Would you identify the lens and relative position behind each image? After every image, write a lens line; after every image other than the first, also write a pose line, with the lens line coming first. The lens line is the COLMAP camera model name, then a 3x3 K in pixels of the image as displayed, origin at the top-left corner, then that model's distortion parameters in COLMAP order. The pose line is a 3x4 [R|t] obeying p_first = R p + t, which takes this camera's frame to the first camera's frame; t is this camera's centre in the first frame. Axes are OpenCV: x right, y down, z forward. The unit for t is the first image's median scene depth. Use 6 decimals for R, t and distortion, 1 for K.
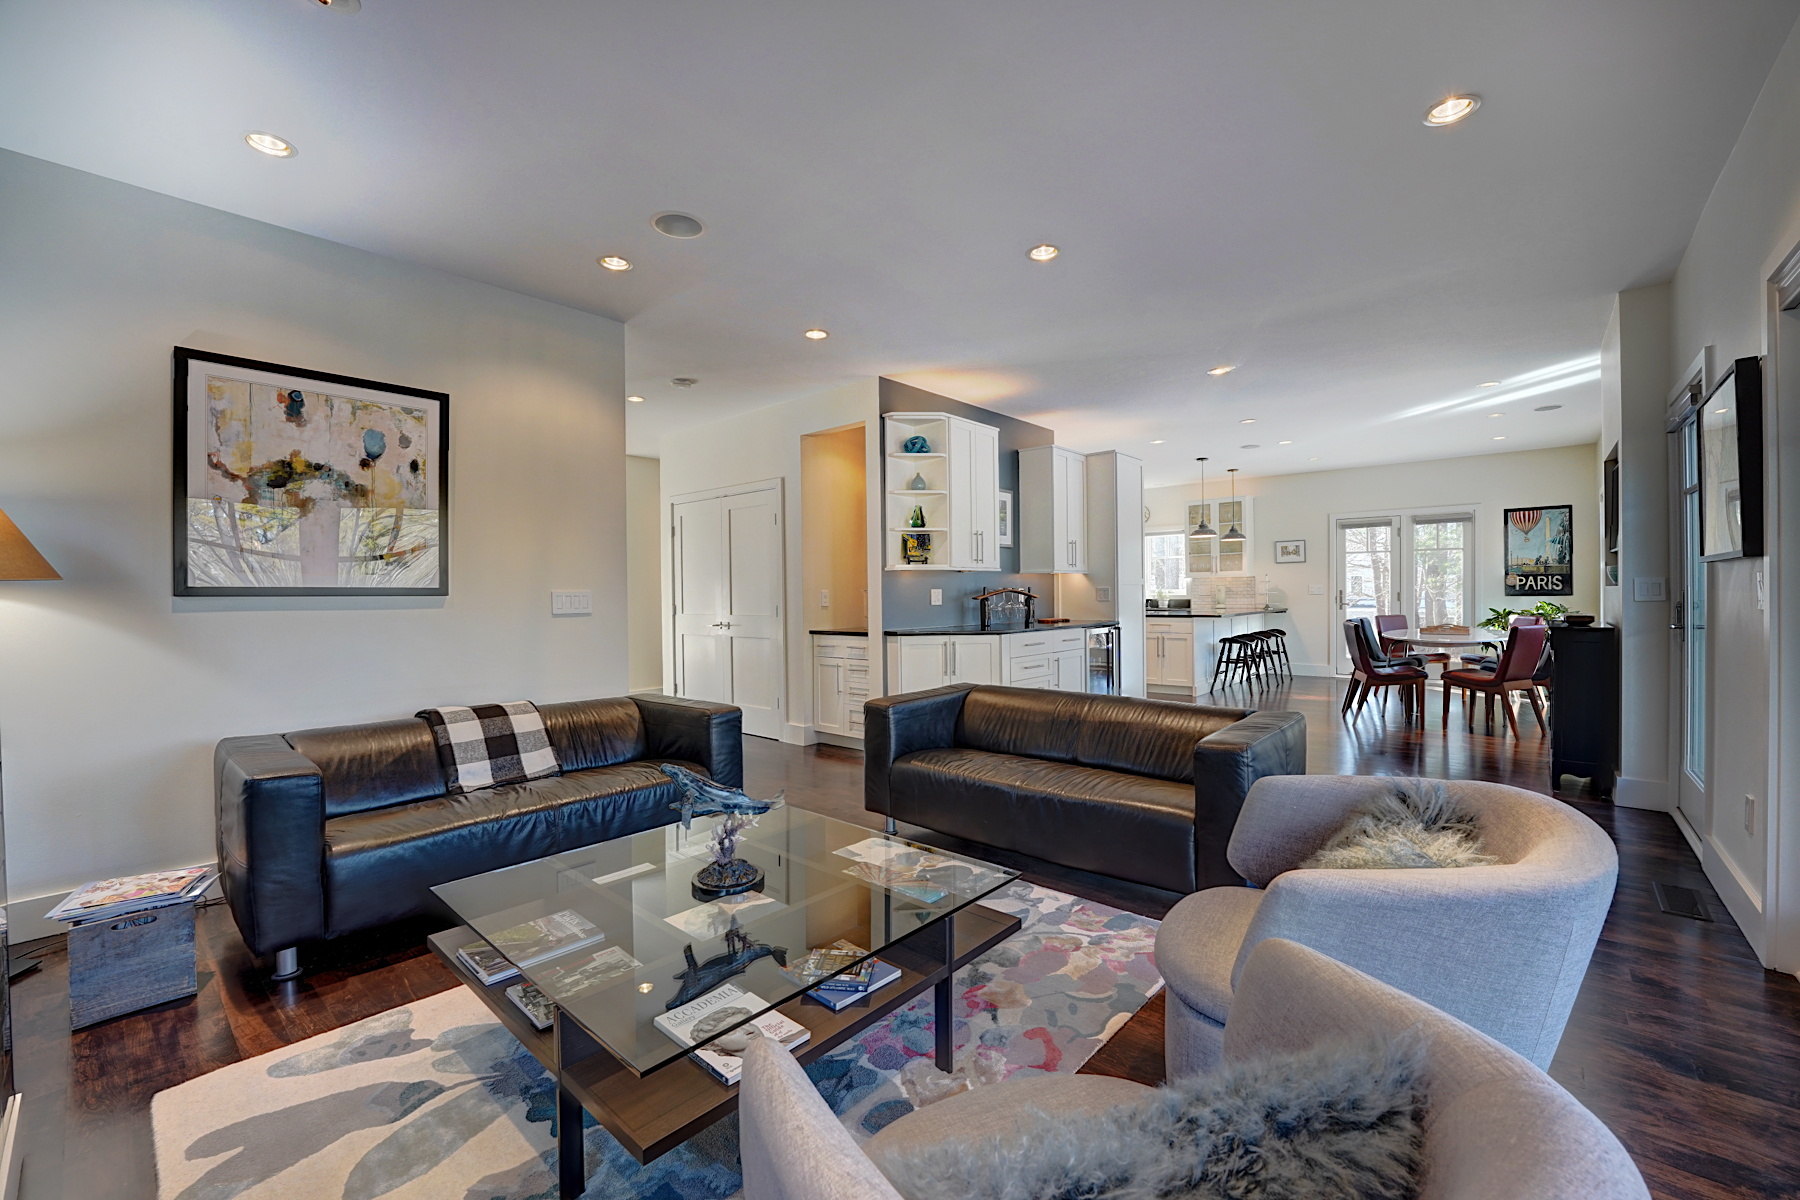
lens RADIAL K [[728.2, 0, 892.5], [0, 728.2, 602.9], [0, 0, 1]] dist [-0.027105, 0.000156]
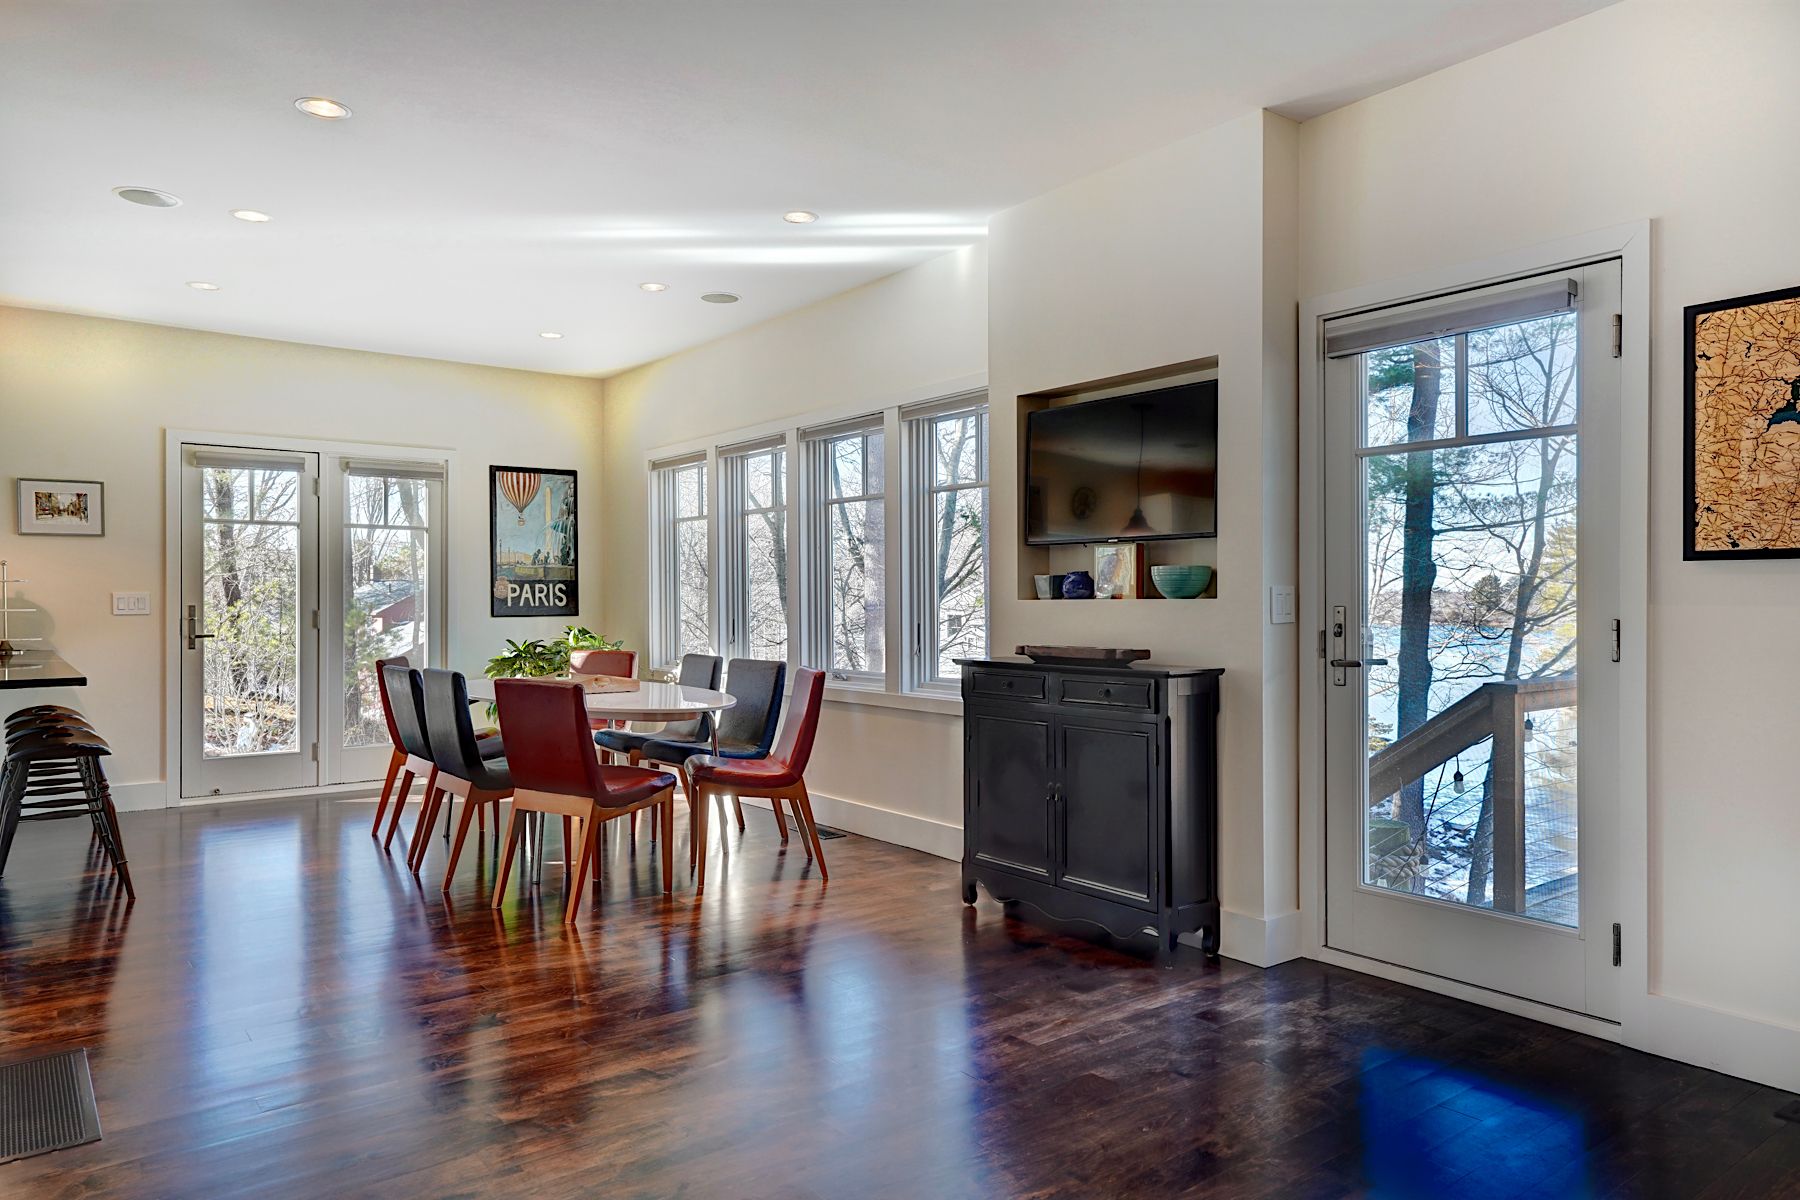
lens RADIAL K [[1177.2, 0, 900.0], [0, 1177.2, 600.0], [0, 0, 1]] dist [0.033605, 0.000187]
pose [[0.193475, 0.012169, 0.981030, -0.006605], [0.012787, 0.999807, -0.014924, -0.005629], [-0.981022, 0.015432, 0.193282, 0.543613]]
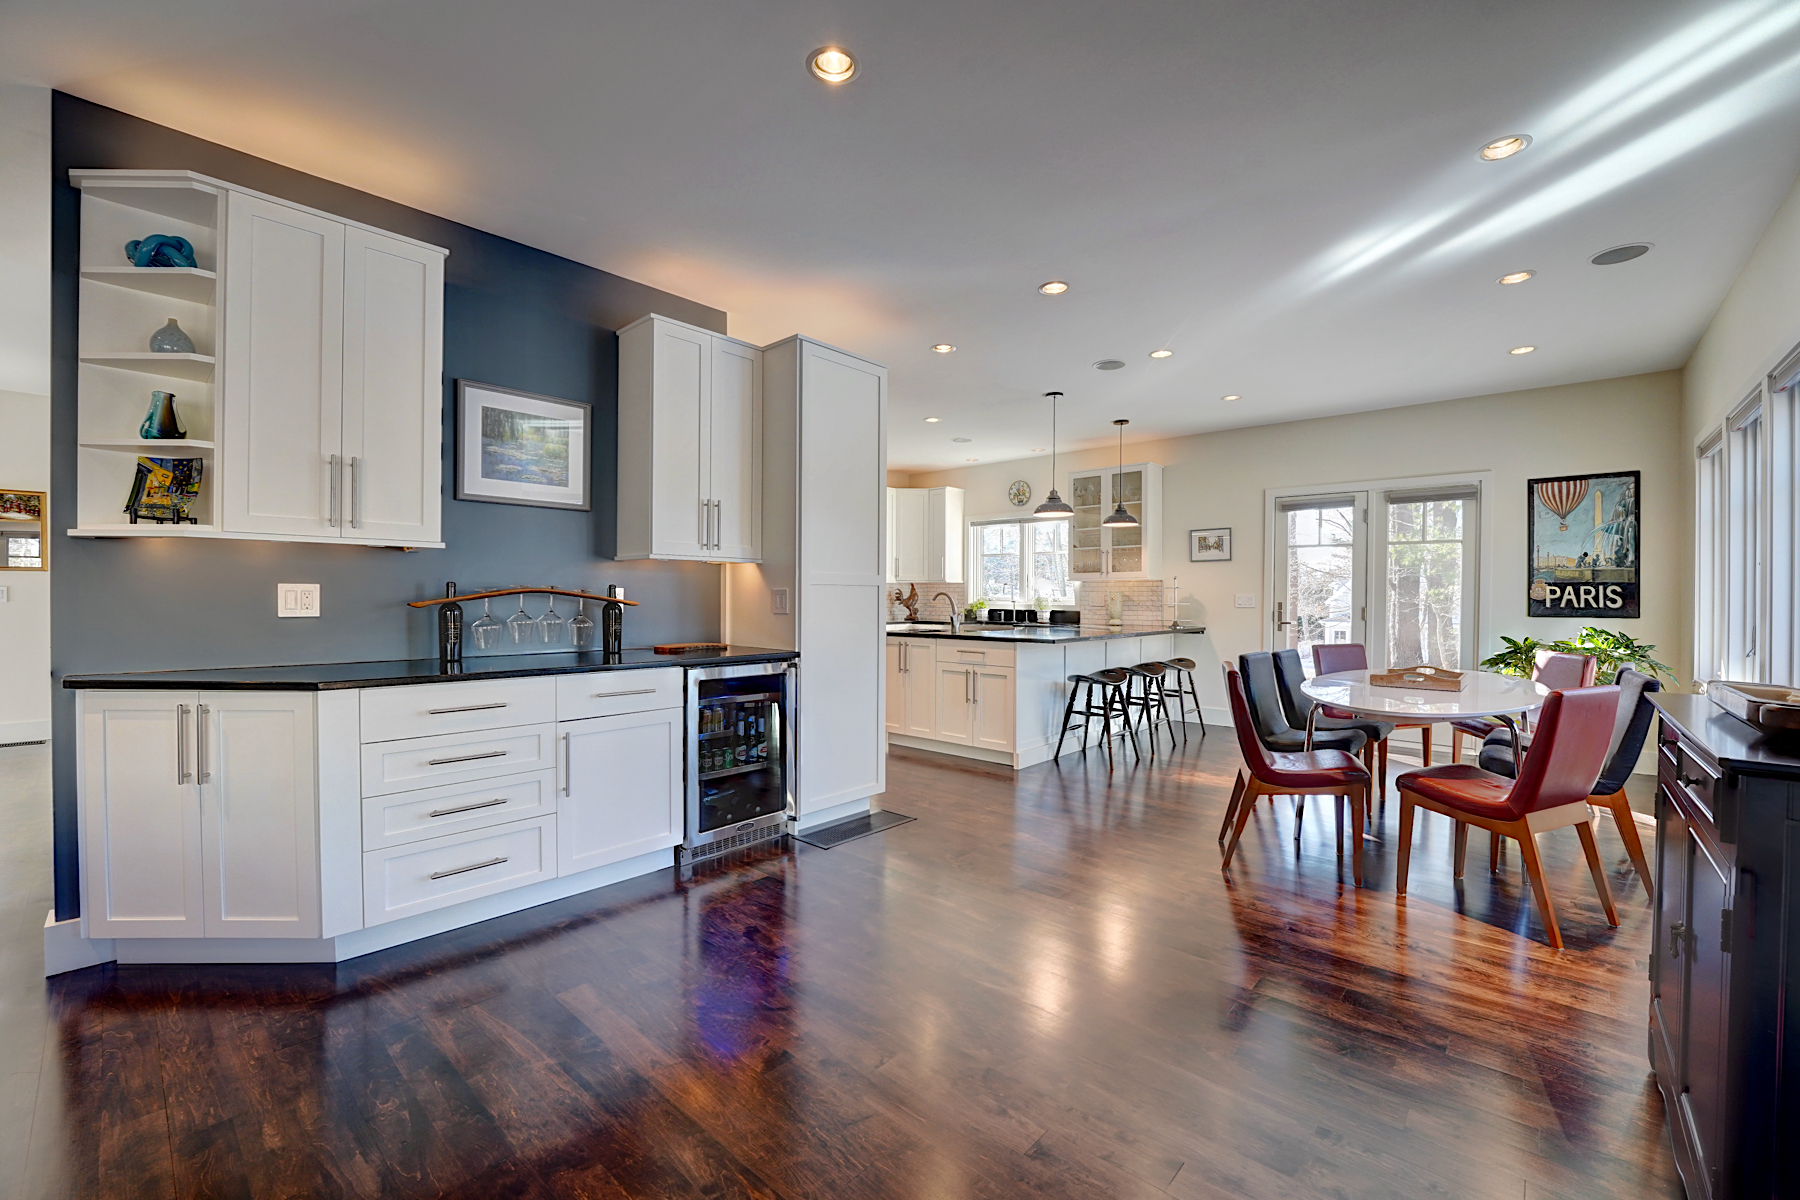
lens RADIAL K [[735.2, 0, 896.7], [0, 735.2, 604.5], [0, 0, 1]] dist [-0.023256, 0.000992]
pose [[0.999809, 0.019102, -0.004209, 0.331316], [-0.019113, 0.999814, -0.002569, -0.008780], [0.004159, 0.002649, 0.999988, 0.391670]]
